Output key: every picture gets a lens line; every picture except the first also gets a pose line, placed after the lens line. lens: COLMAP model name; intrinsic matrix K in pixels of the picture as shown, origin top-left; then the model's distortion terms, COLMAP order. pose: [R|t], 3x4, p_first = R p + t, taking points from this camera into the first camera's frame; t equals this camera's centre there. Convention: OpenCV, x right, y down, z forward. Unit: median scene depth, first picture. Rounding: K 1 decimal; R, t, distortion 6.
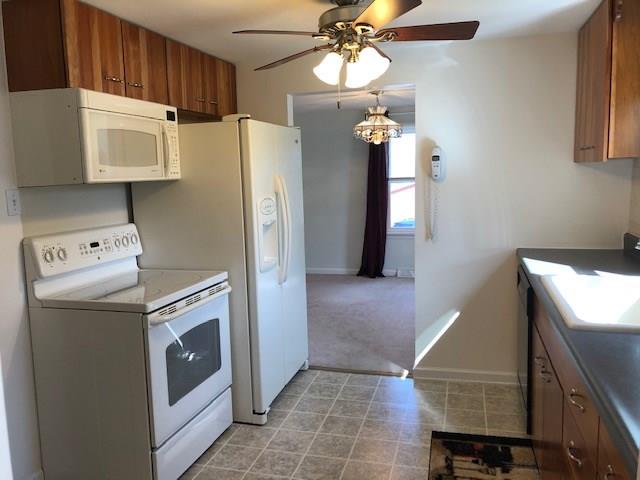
lens RADIAL K [[524.0, 0, 315.6], [0, 524.0, 237.0], [0, 0, 1]] dist [0.003065, -0.000516]
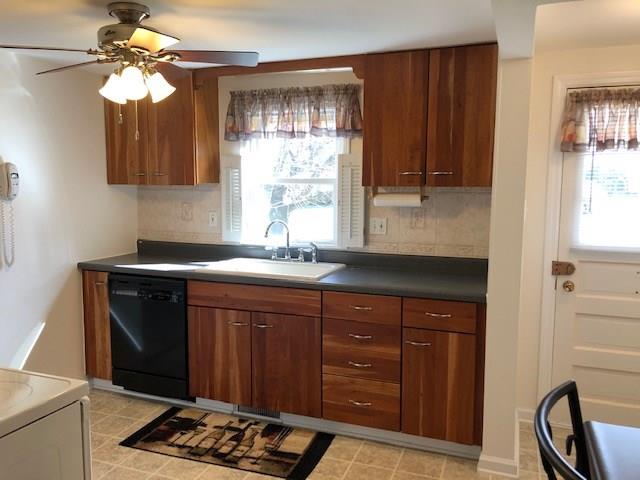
lens RADIAL K [[524.0, 0, 315.6], [0, 524.0, 237.0], [0, 0, 1]] dist [0.003065, -0.000516]
pose [[0.076348, -0.076084, 0.994174, -0.696624], [0.117981, 0.990769, 0.066763, -0.049836], [-0.990076, 0.112197, 0.084619, 0.466132]]
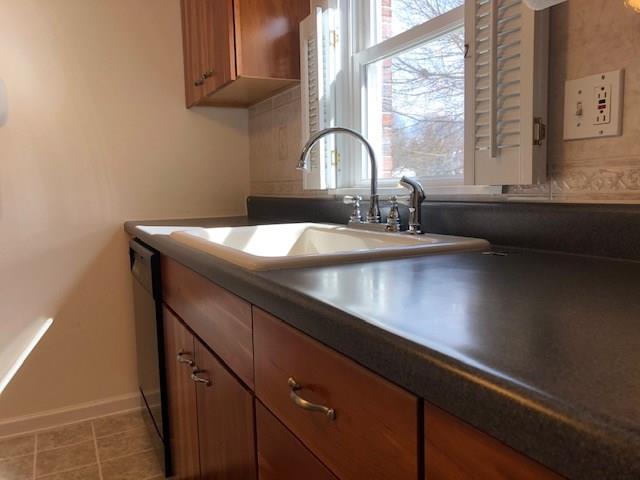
lens RADIAL K [[524.0, 0, 315.6], [0, 524.0, 237.0], [0, 0, 1]] dist [0.003065, -0.000516]
pose [[0.738403, -0.055944, 0.672035, 0.097399], [0.090081, 0.995805, -0.016080, 0.085737], [-0.668316, 0.072411, 0.740345, 0.309863]]
